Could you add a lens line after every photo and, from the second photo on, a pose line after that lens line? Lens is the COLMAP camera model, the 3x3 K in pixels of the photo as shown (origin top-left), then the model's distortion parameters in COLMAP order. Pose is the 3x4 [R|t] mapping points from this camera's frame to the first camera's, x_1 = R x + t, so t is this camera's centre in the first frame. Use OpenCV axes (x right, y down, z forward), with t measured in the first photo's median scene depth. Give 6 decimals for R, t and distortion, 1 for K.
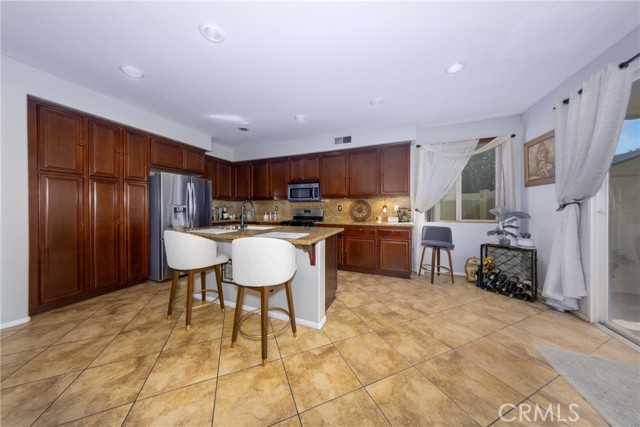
lens RADIAL K [[190.7, 0, 318.2], [0, 190.7, 209.4], [0, 0, 1]] dist [0.000527, 0.000182]
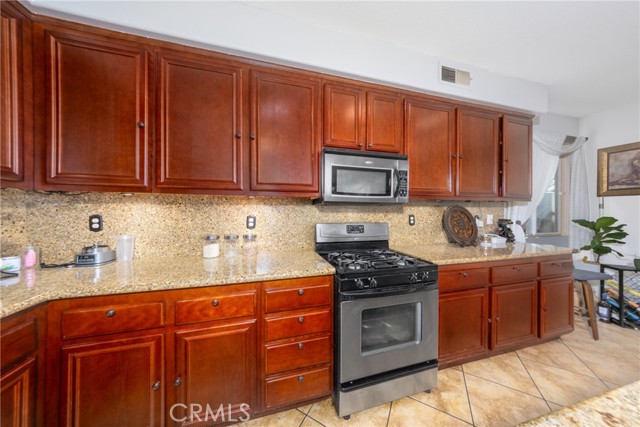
lens RADIAL K [[190.7, 0, 317.7], [0, 190.7, 211.8], [0, 0, 1]] dist [0.000527, 0.000182]
pose [[0.802485, 0.001284, 0.596671, -0.393512], [0.000589, 0.999995, -0.002944, -0.027422], [-0.596672, 0.002714, 0.802481, 0.789199]]
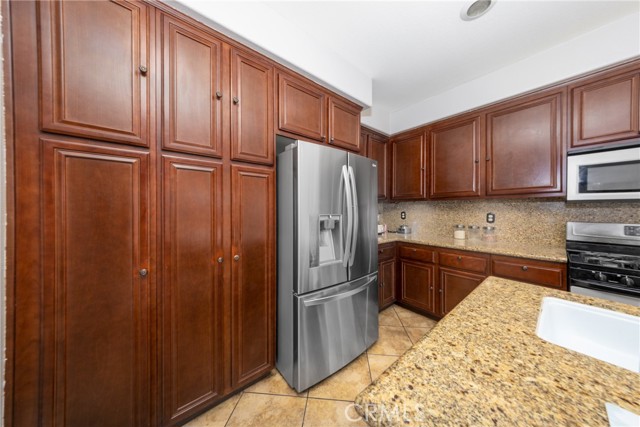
lens RADIAL K [[190.7, 0, 325.4], [0, 190.7, 210.2], [0, 0, 1]] dist [0.000527, 0.000182]
pose [[0.874041, 0.002275, -0.485847, -0.413299], [-0.003495, 0.999993, -0.001606, -0.026190], [0.485840, 0.003102, 0.874042, 0.486694]]
